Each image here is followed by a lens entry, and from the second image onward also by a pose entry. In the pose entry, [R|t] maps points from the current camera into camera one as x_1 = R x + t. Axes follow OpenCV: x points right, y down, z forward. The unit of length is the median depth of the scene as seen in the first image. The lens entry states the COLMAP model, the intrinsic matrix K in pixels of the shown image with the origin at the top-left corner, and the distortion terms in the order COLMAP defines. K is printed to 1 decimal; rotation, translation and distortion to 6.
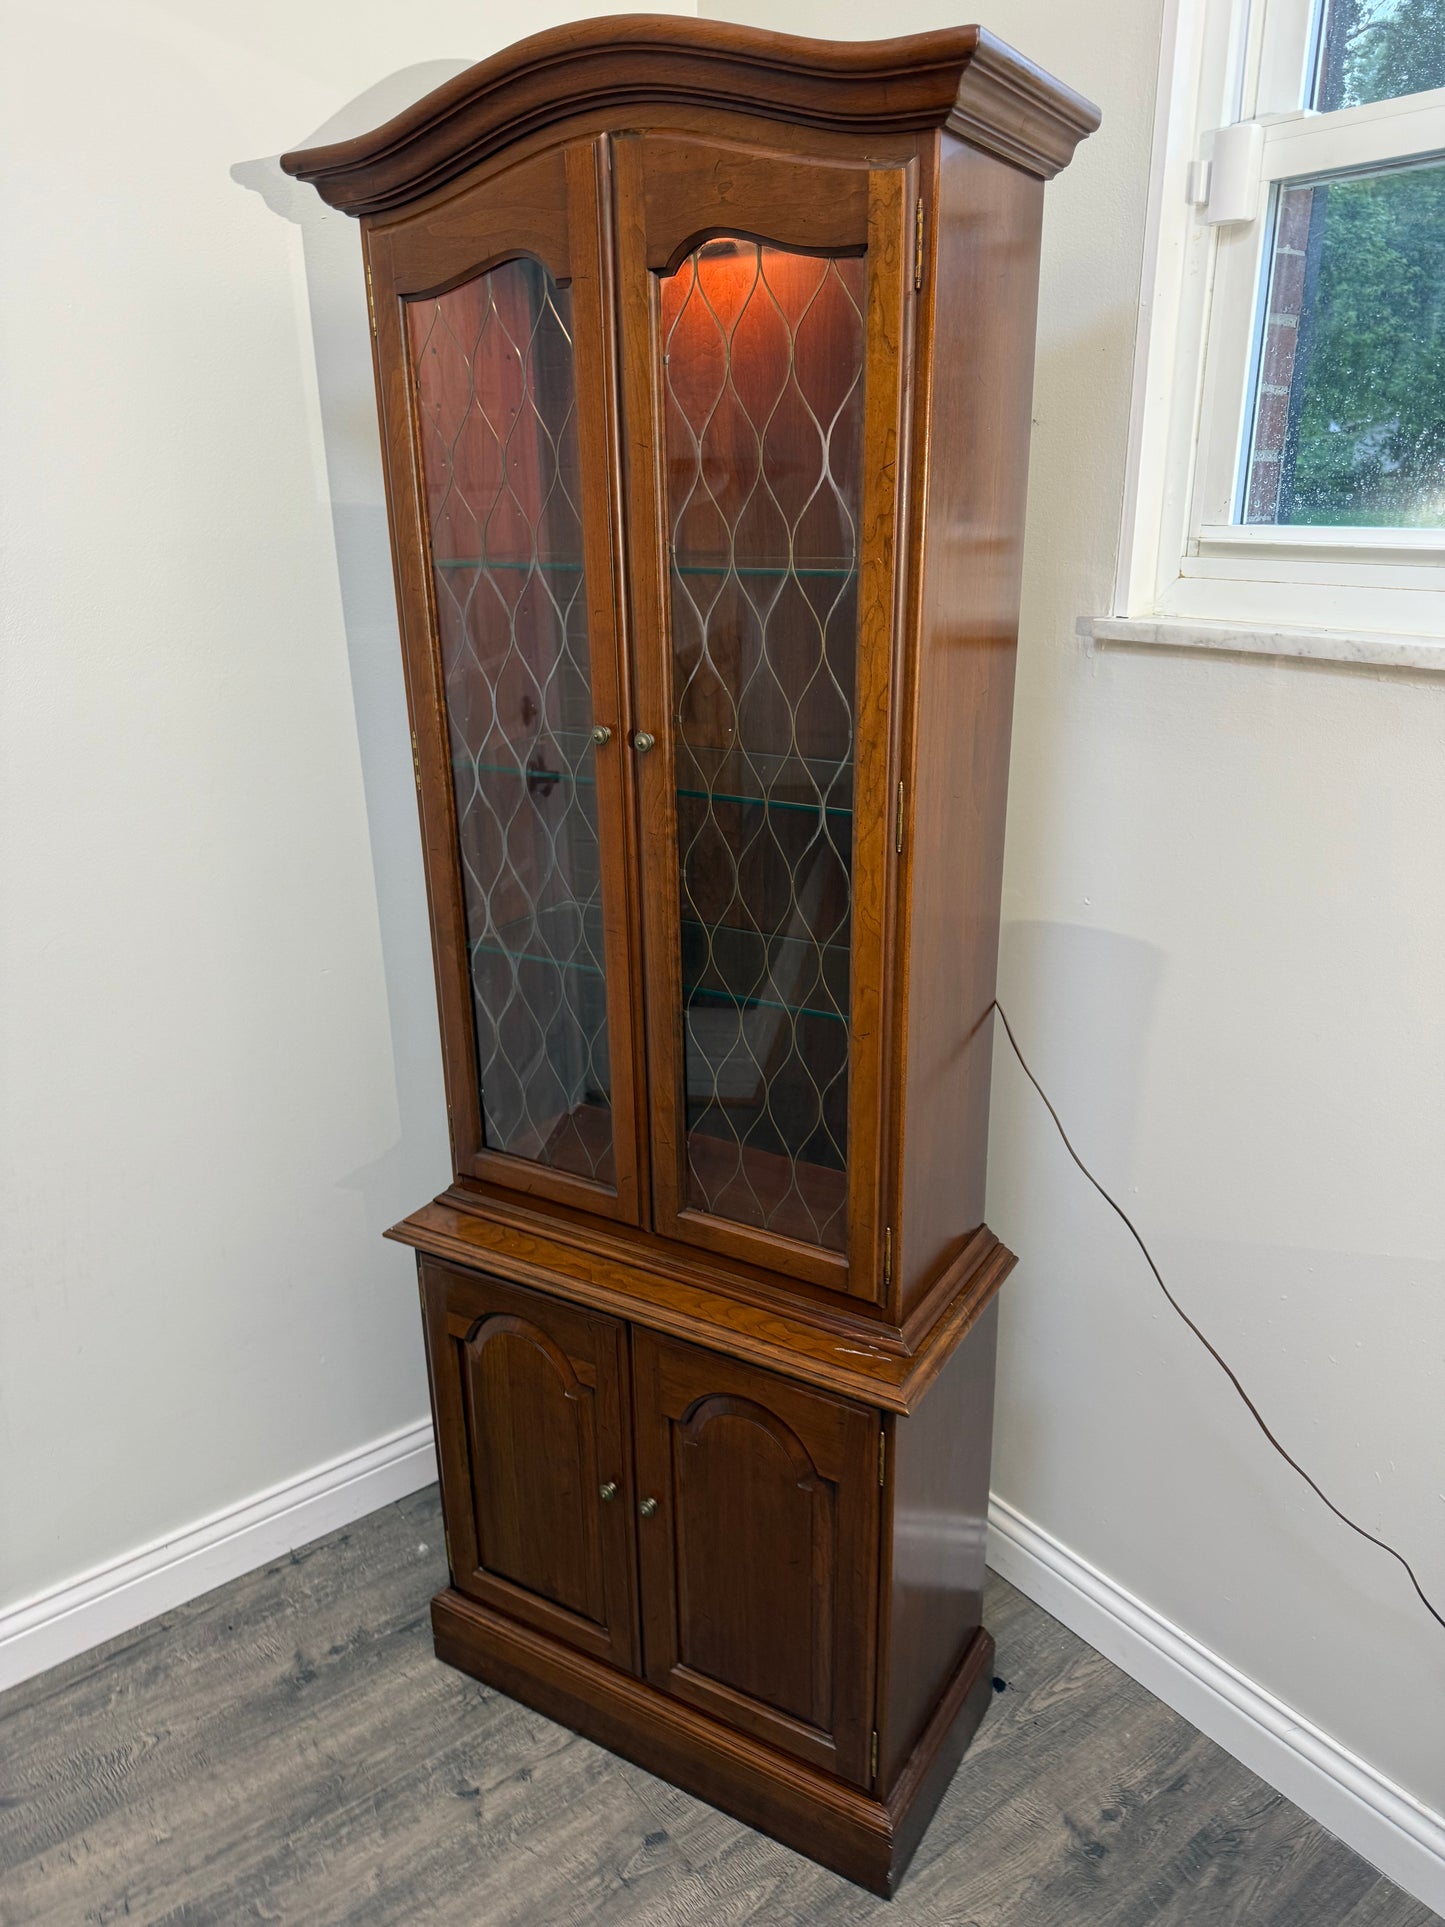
lens RADIAL K [[1396.6, 0, 707.5], [0, 1396.6, 970.0], [0, 0, 1]] dist [0.000375, -0.004749]
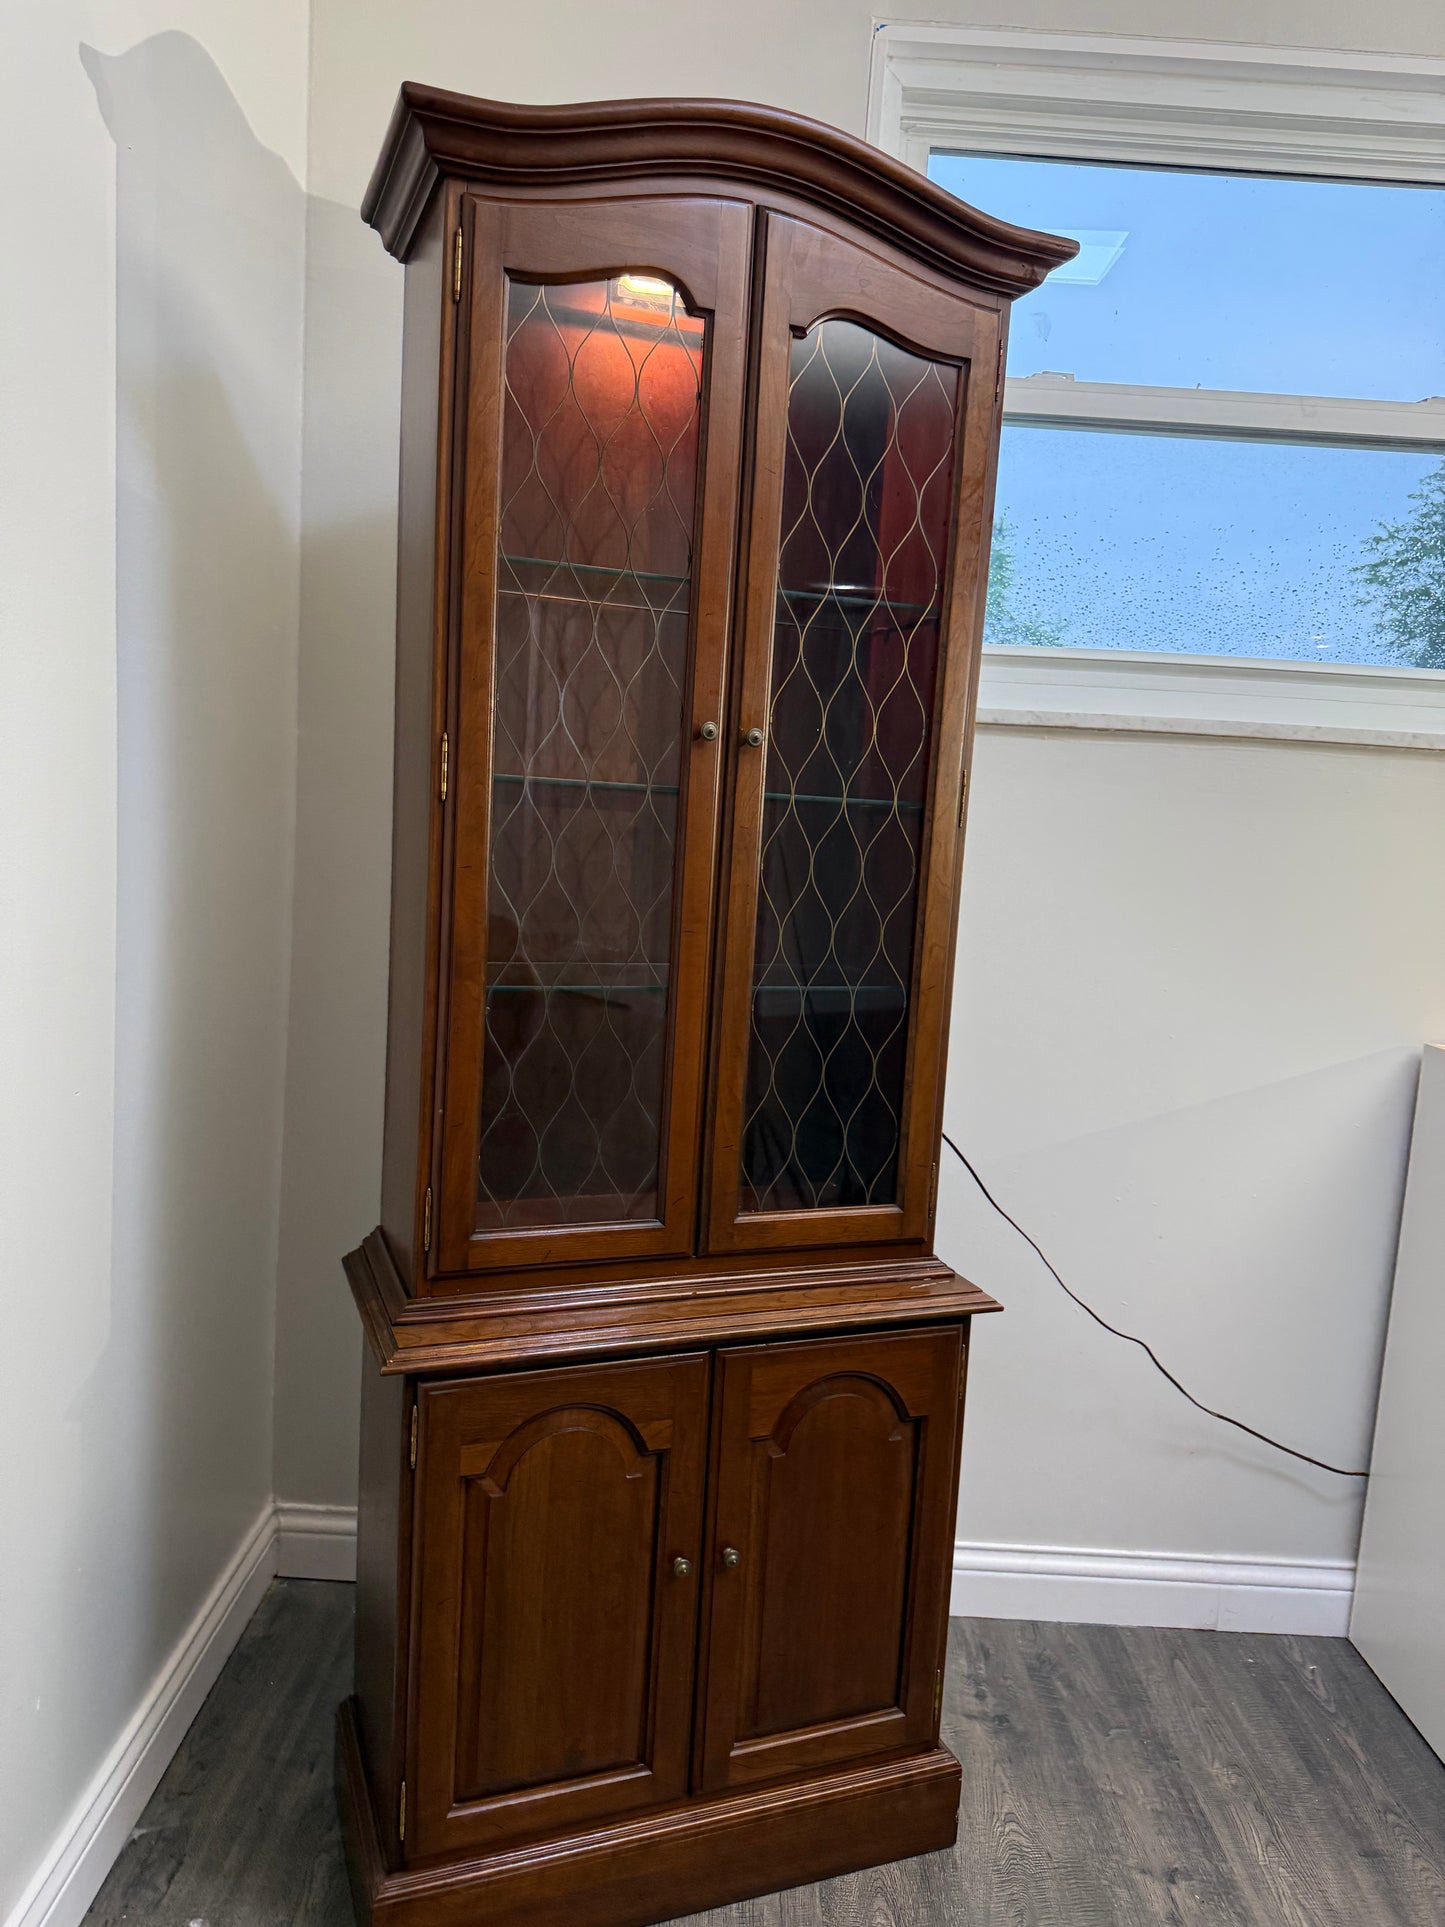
lens RADIAL K [[1396.3, 0, 722.6], [0, 1396.3, 964.8], [0, 0, 1]] dist [0.005818, -0.010110]
pose [[0.597842, -0.044261, 0.800391, -0.770802], [0.206257, 0.973350, -0.100236, 0.090098], [-0.774625, 0.225011, 0.591038, 0.356898]]
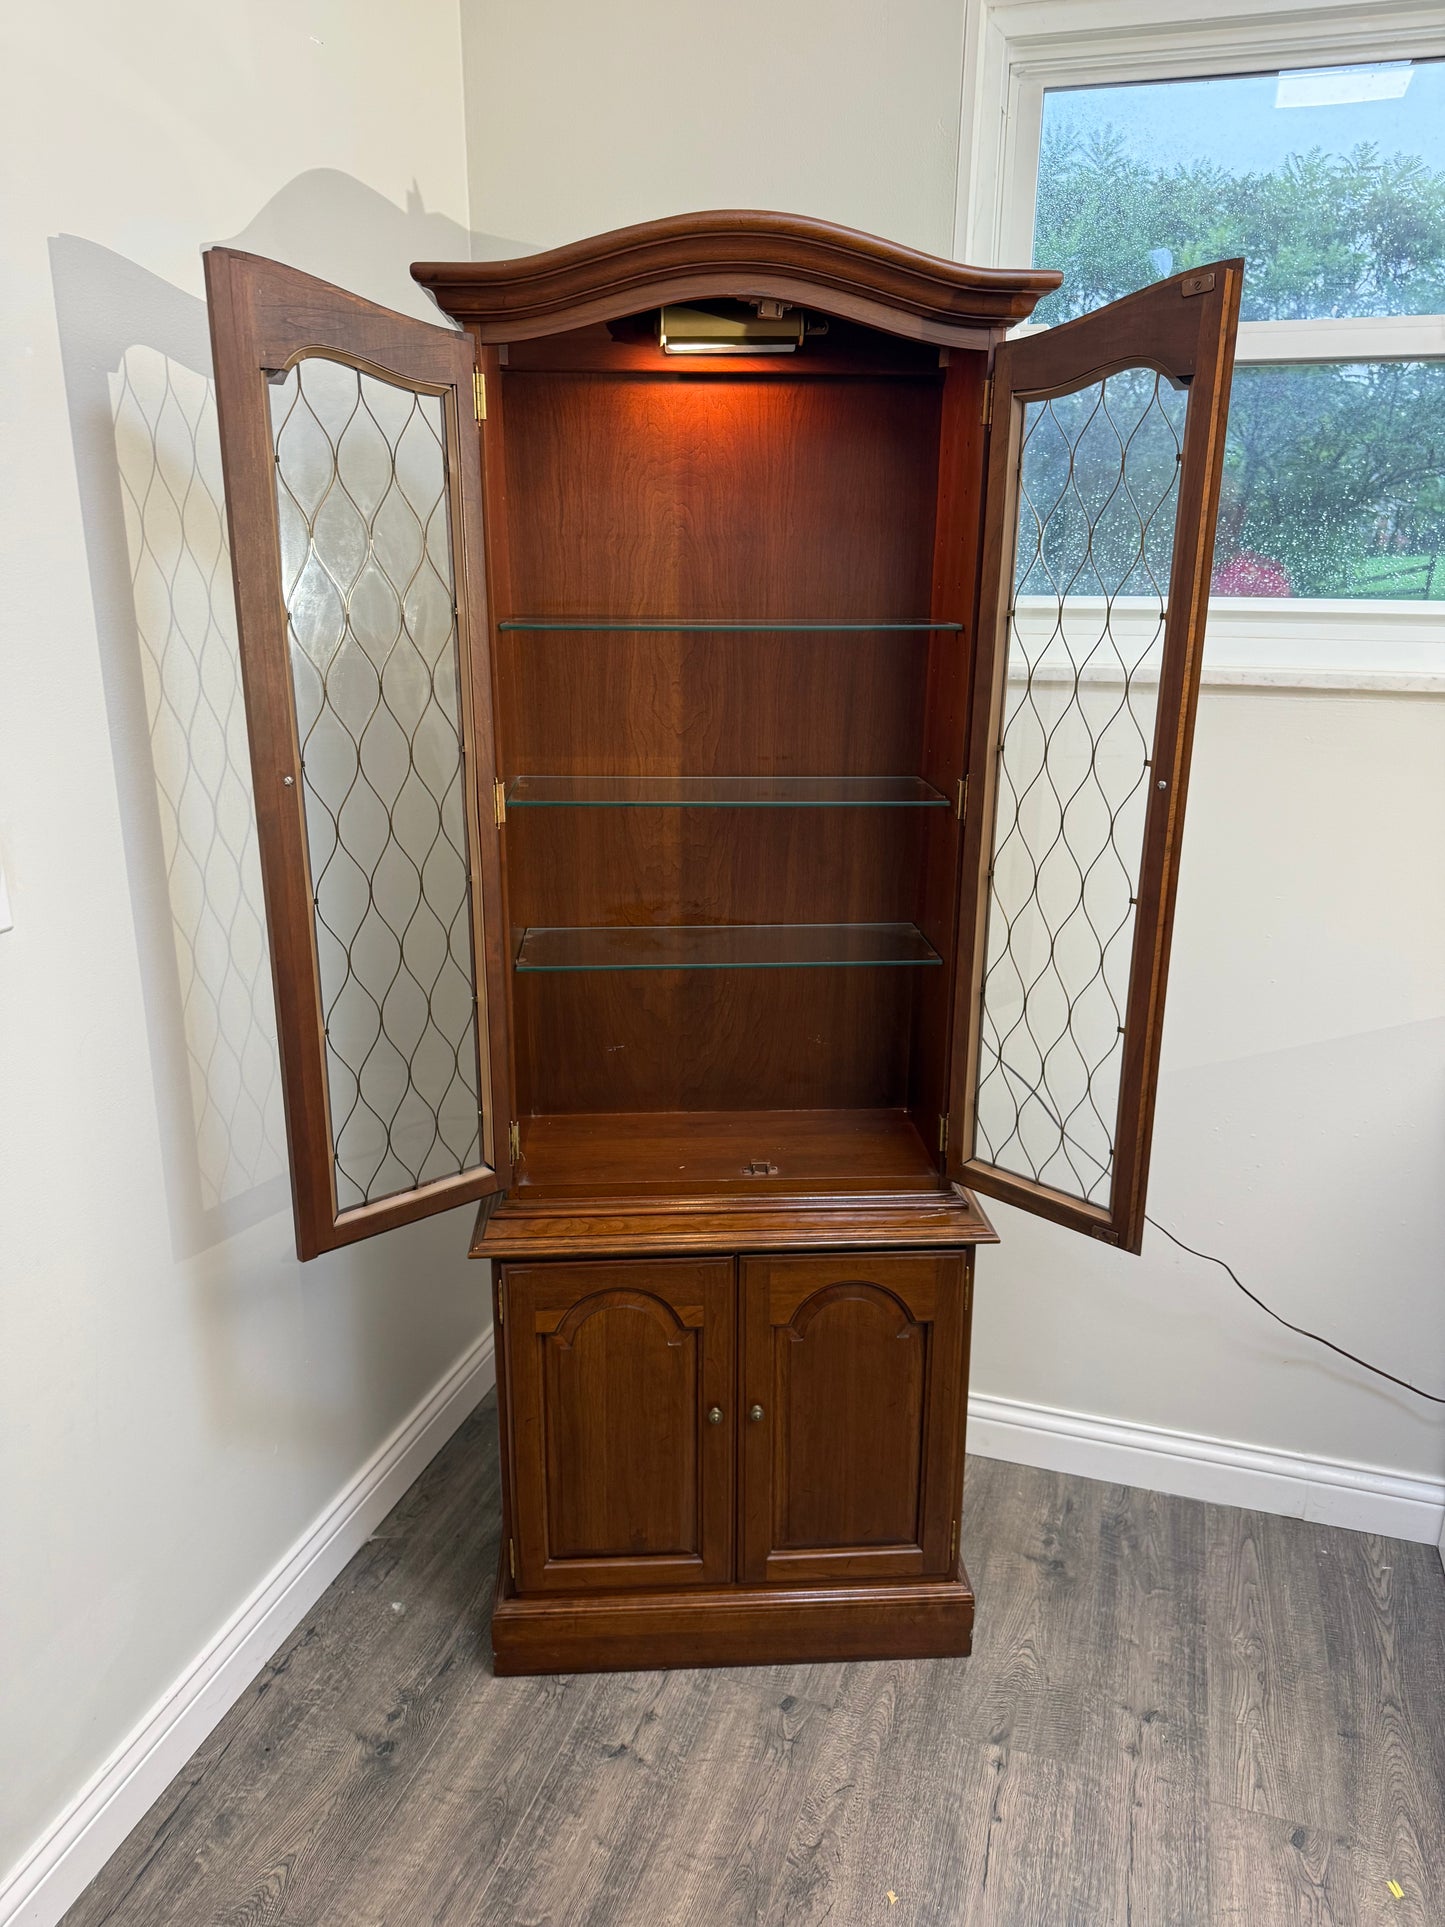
lens RADIAL K [[1406.0, 0, 717.7], [0, 1406.0, 965.0], [0, 0, 1]] dist [0.000776, -0.004219]
pose [[0.818375, -0.140776, 0.557175, -0.669931], [0.175683, 0.984403, -0.009323, 0.018005], [-0.547172, 0.105516, 0.830343, -0.005425]]
